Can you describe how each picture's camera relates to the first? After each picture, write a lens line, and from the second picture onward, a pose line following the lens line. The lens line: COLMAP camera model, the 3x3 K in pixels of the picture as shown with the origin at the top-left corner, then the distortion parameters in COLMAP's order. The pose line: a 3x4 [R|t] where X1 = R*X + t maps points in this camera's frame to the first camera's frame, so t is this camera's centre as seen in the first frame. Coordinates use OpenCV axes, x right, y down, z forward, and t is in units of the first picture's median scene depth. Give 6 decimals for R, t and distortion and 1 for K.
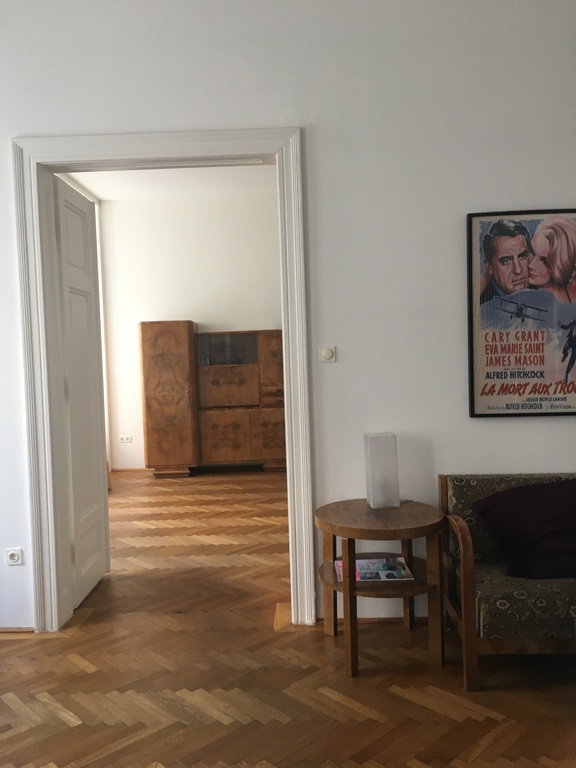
lens RADIAL K [[652.6, 0, 289.1], [0, 652.6, 384.1], [0, 0, 1]] dist [0.063745, -0.056956]
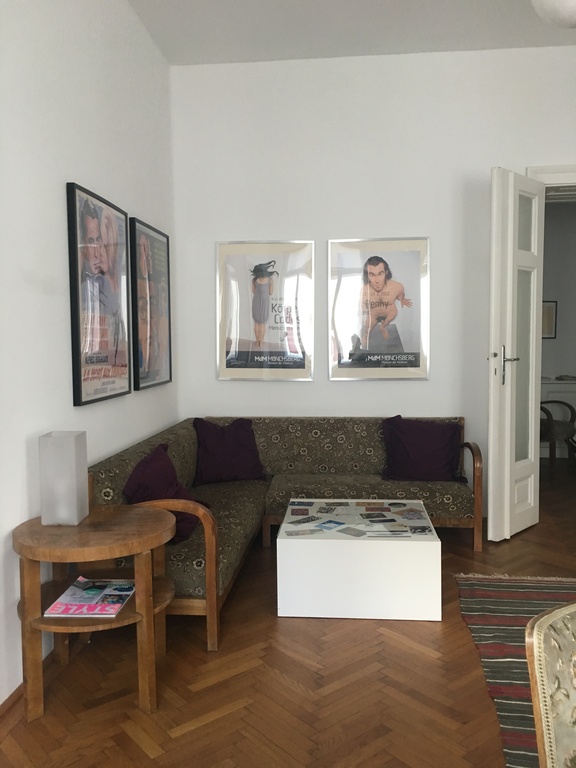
lens RADIAL K [[652.6, 0, 289.6], [0, 652.6, 383.4], [0, 0, 1]] dist [0.063745, -0.056956]
pose [[0.072590, -0.047634, 0.996224, -0.598295], [0.049774, 0.997787, 0.044082, -0.006755], [-0.996119, 0.046386, 0.074801, 0.613925]]
